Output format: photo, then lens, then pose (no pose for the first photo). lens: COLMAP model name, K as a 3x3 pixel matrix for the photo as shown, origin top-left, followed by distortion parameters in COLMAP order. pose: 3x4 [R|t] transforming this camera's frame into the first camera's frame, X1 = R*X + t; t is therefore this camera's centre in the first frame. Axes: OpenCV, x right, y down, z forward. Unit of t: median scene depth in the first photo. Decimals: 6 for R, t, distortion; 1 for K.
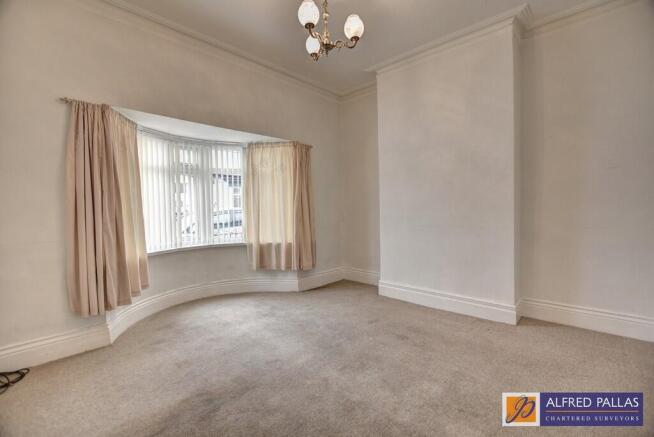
lens RADIAL K [[297.9, 0, 327.9], [0, 297.9, 218.8], [0, 0, 1]] dist [-0.017945, -0.000401]
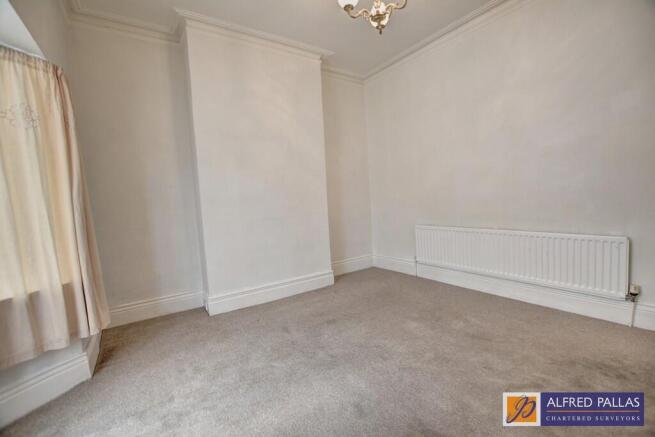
lens RADIAL K [[298.3, 0, 328.3], [0, 298.3, 218.9], [0, 0, 1]] dist [-0.017945, -0.000401]
pose [[0.189711, -0.065833, 0.979630, -0.596568], [0.084641, 0.995132, 0.050483, -0.010787], [-0.978185, 0.073340, 0.194359, 0.621065]]
